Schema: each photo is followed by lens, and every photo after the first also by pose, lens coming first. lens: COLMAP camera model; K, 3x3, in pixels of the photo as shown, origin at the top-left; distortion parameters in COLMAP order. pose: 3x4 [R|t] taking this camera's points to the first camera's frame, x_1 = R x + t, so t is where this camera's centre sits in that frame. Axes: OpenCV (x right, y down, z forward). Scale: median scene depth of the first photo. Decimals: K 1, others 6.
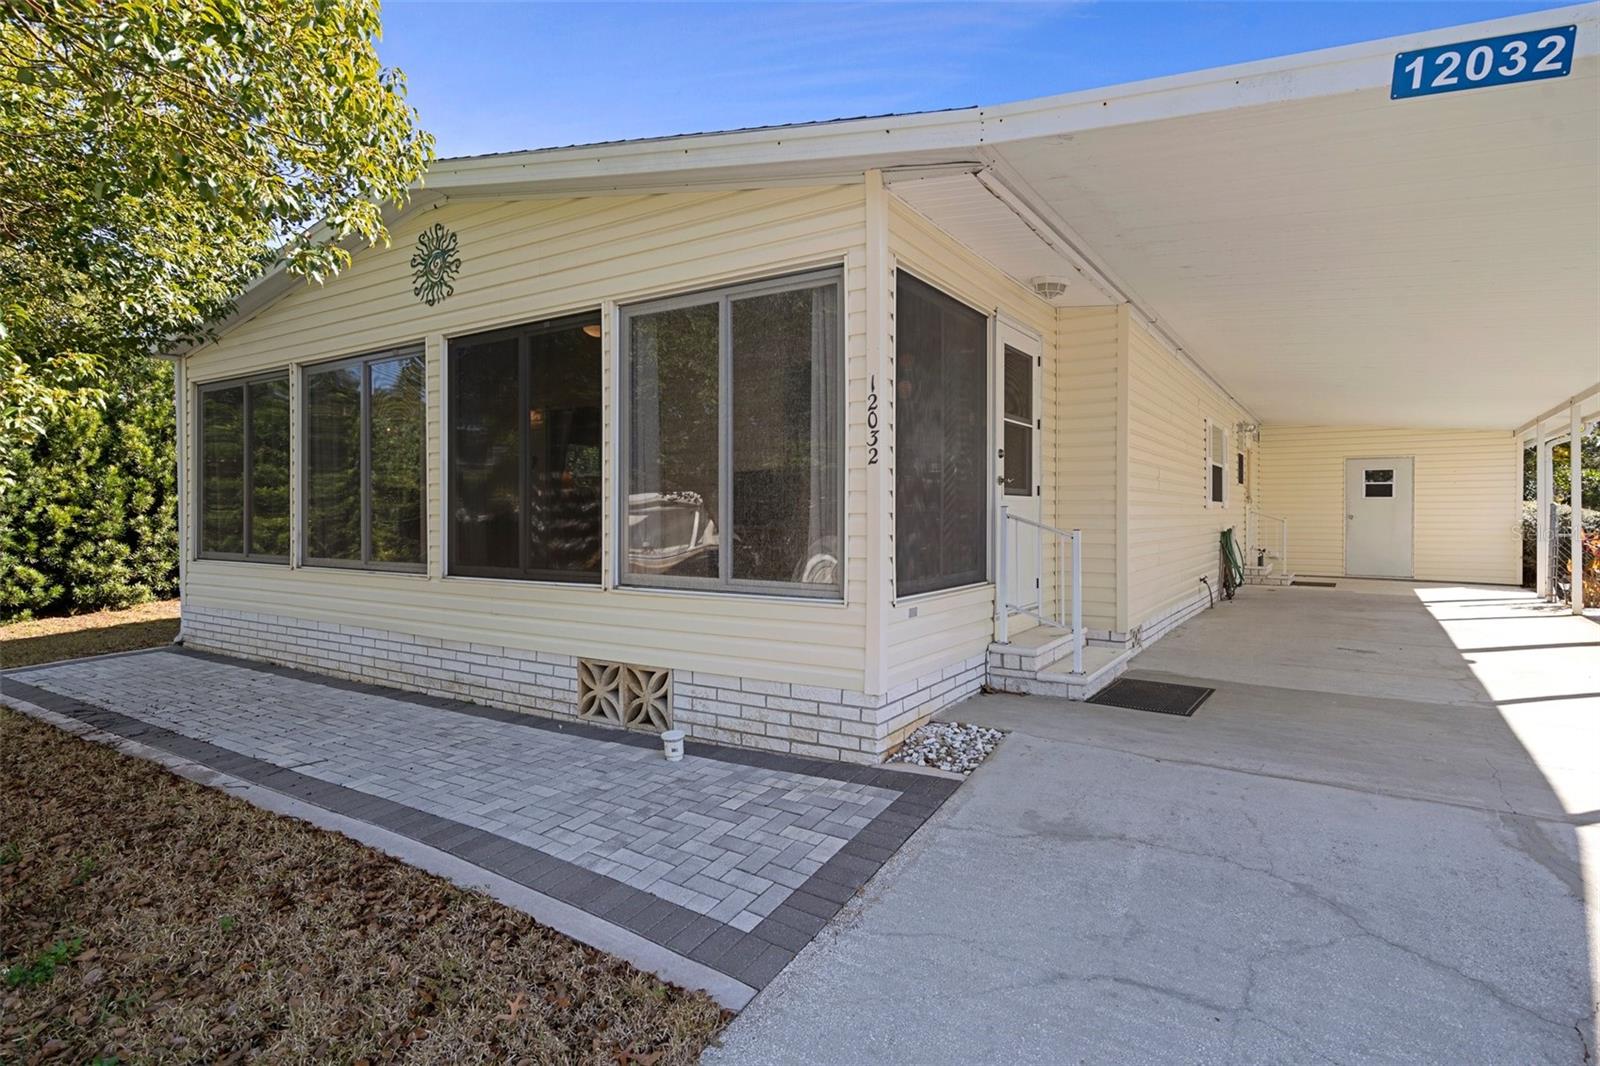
lens RADIAL K [[865.4, 0, 753.1], [0, 865.4, 519.7], [0, 0, 1]] dist [0.004856, -0.000221]
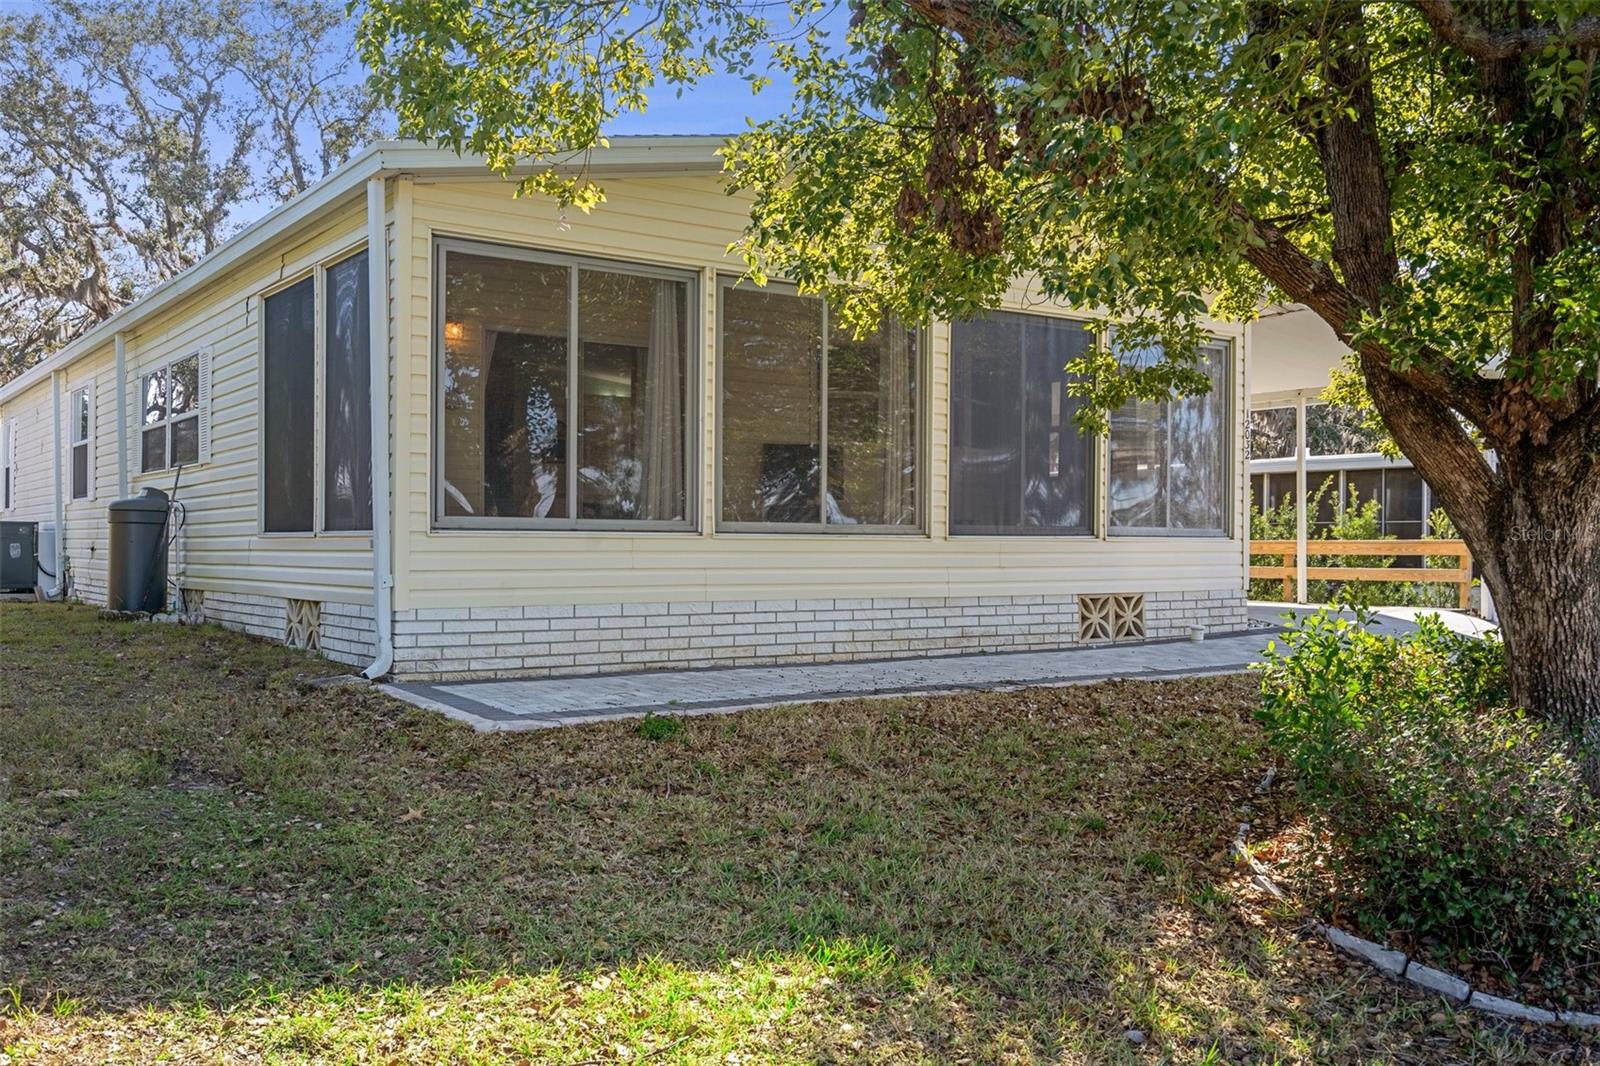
lens RADIAL K [[1464.9, 0, 800.0], [0, 1464.9, 533.0], [0, 0, 1]] dist [-0.065528, -0.001713]
pose [[0.345791, 0.011528, 0.938241, -2.524538], [0.004011, 0.999897, -0.013764, 0.103090], [-0.938303, 0.008523, 0.345709, 0.690712]]
